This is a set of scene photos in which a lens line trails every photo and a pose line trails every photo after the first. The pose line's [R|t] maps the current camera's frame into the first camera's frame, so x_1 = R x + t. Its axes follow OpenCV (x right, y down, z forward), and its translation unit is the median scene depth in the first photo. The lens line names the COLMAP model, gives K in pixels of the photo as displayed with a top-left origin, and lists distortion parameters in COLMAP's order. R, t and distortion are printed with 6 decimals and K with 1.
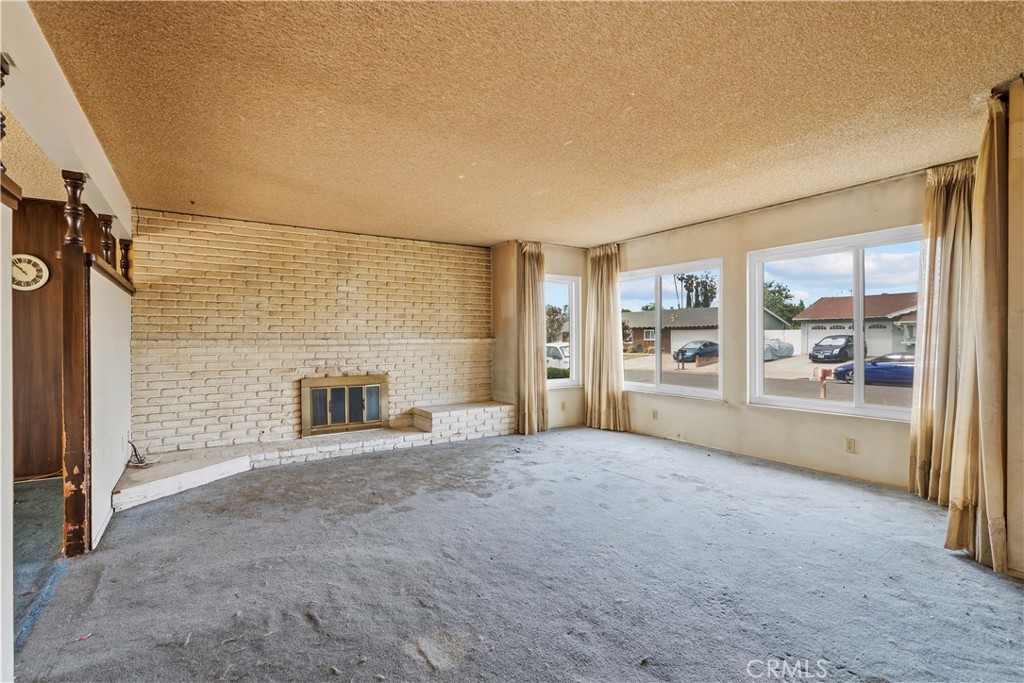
lens RADIAL K [[487.3, 0, 512.0], [0, 487.3, 341.5], [0, 0, 1]] dist [0.001035, 0.000180]
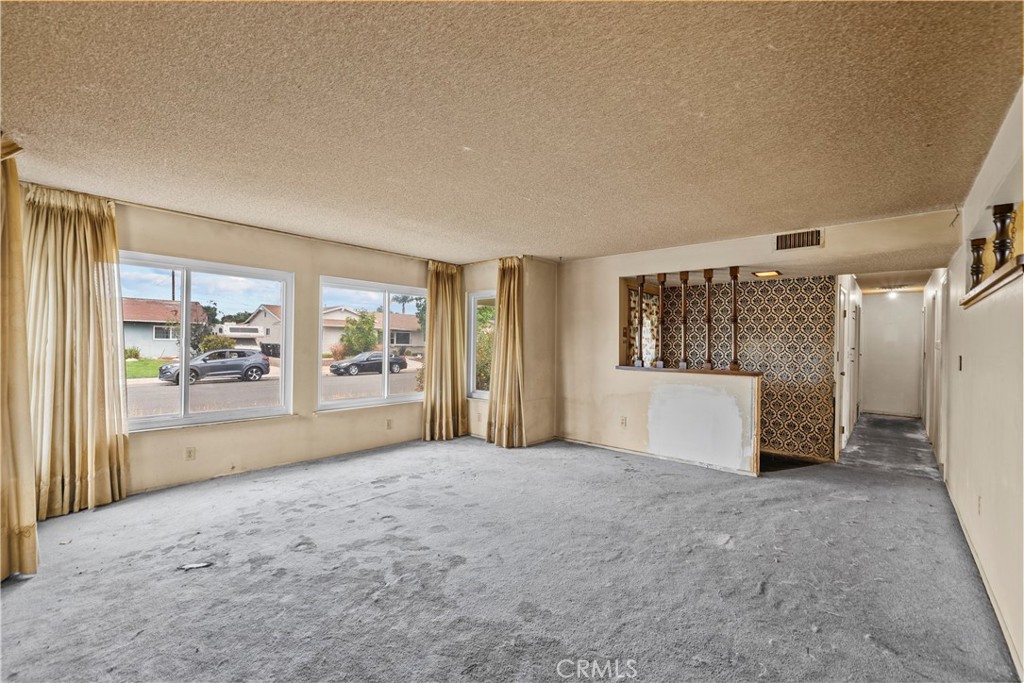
lens RADIAL K [[425.1, 0, 512.0], [0, 425.1, 341.5], [0, 0, 1]] dist [-0.000865, -0.000129]
pose [[-0.259262, 0.007603, 0.965777, -0.617859], [-0.007764, 0.999920, -0.009956, -0.028350], [-0.965776, -0.010079, -0.259183, 0.903372]]
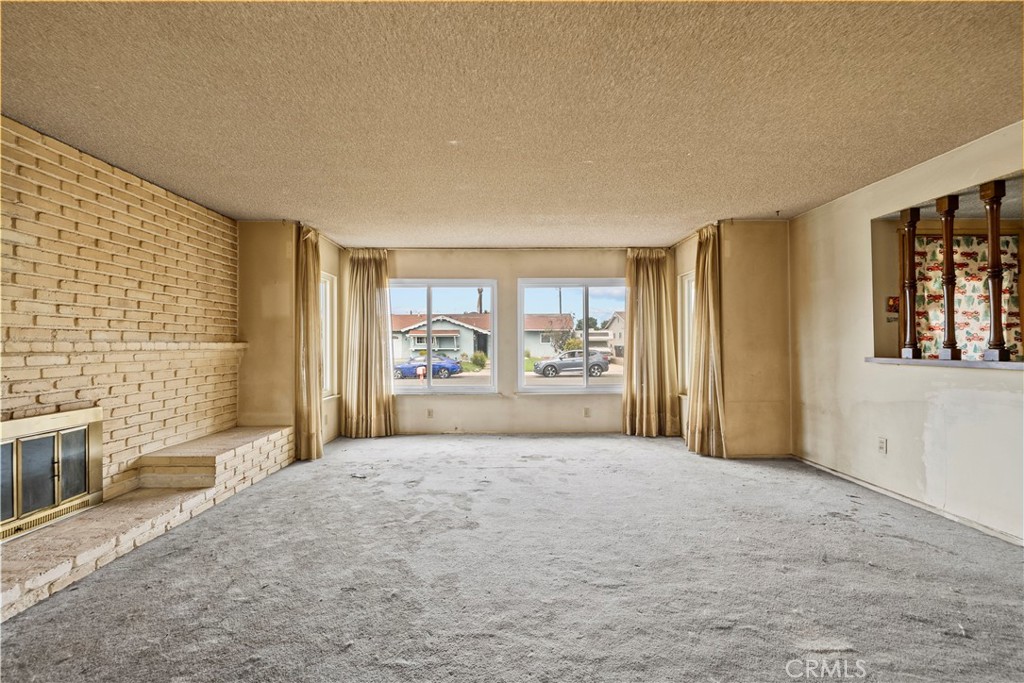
lens RADIAL K [[417.8, 0, 512.0], [0, 417.8, 341.5], [0, 0, 1]] dist [-0.002477, -0.000277]
pose [[0.532245, 0.010617, 0.846524, -0.524879], [0.005156, 0.999862, -0.015782, 0.005663], [-0.846575, 0.012765, 0.532117, 0.451537]]
